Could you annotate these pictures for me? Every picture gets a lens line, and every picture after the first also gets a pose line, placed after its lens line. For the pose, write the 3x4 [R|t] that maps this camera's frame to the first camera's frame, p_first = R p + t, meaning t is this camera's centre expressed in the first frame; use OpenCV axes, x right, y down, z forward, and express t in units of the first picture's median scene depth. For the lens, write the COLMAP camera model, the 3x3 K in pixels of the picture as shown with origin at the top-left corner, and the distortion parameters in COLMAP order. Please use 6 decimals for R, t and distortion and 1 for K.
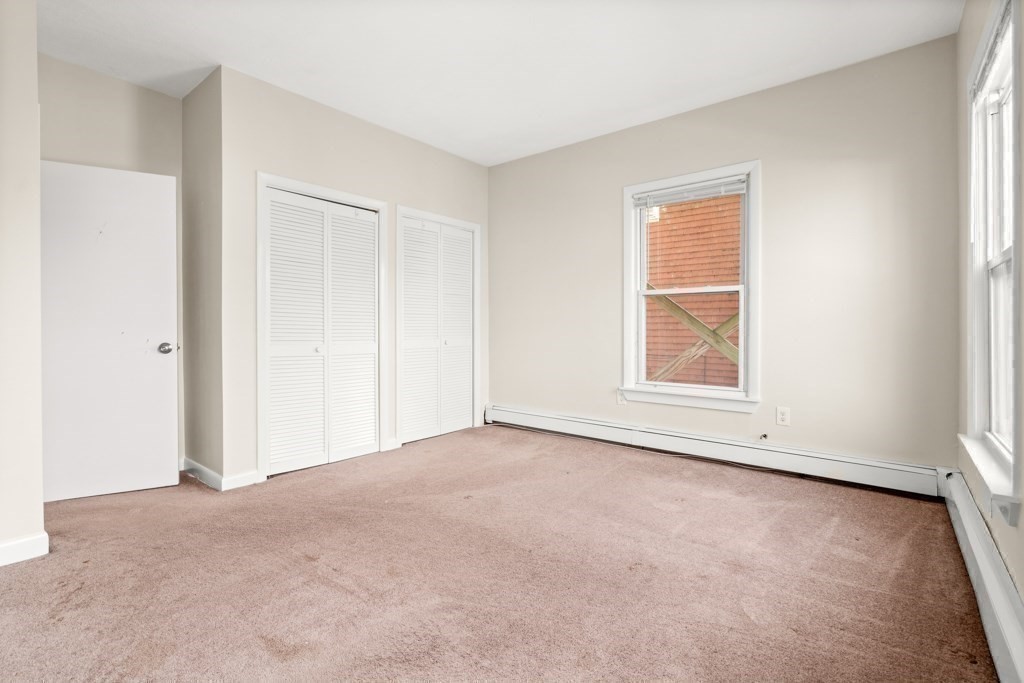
lens RADIAL K [[474.0, 0, 509.9], [0, 474.0, 331.0], [0, 0, 1]] dist [-0.013895, 0.007595]
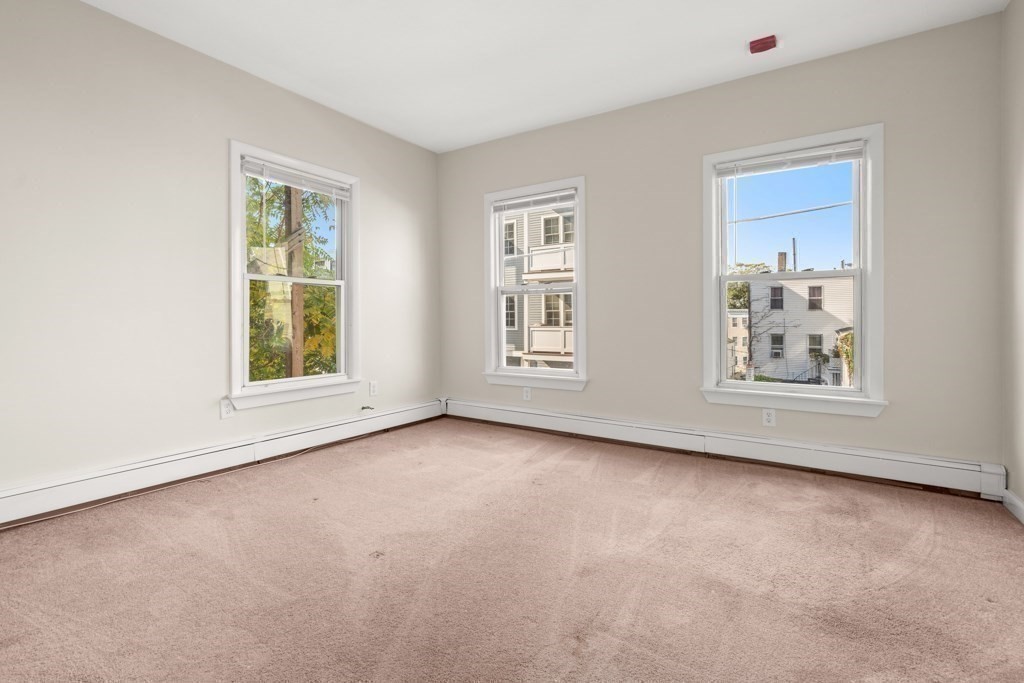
lens RADIAL K [[474.0, 0, 509.9], [0, 474.0, 331.0], [0, 0, 1]] dist [-0.013895, 0.007595]
pose [[-0.099988, -0.024262, 0.994693, -0.685196], [0.012826, 0.999588, 0.025670, -0.001489], [-0.994906, 0.015325, -0.099636, 0.728148]]
